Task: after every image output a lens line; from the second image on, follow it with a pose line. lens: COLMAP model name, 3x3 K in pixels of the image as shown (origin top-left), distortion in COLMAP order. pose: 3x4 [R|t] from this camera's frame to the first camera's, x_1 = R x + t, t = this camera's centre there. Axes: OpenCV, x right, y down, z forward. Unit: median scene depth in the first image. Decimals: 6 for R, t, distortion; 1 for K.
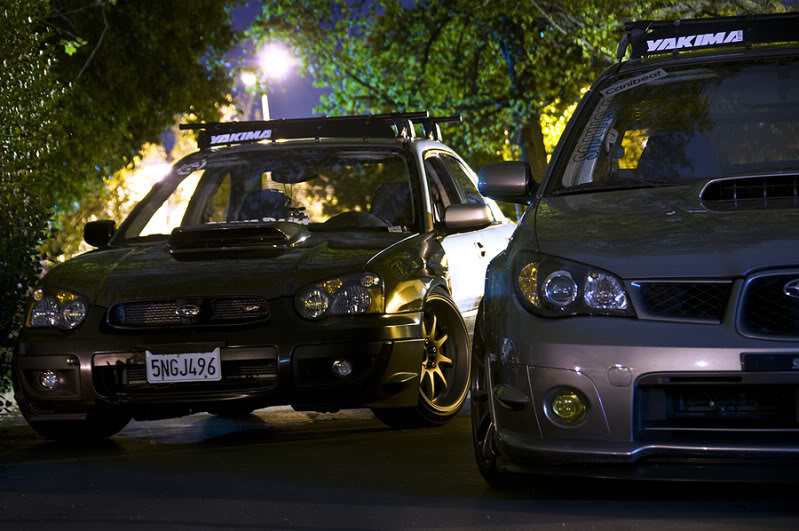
lens RADIAL K [[2798.7, 0, 399.7], [0, 2798.7, 265.7], [0, 0, 1]] dist [-0.109867, 0.000000]
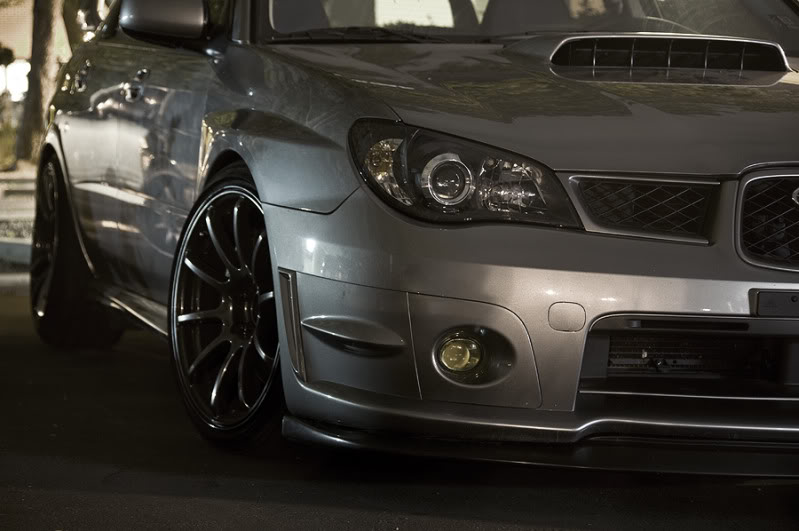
lens RADIAL K [[2291.6, 0, 399.1], [0, 2291.6, 265.0], [0, 0, 1]] dist [0.826967, 0.000000]
pose [[0.888390, 0.029233, 0.458158, -0.198292], [-0.053617, 0.997748, 0.040304, 0.006311], [-0.455948, -0.060370, 0.887957, 0.481893]]
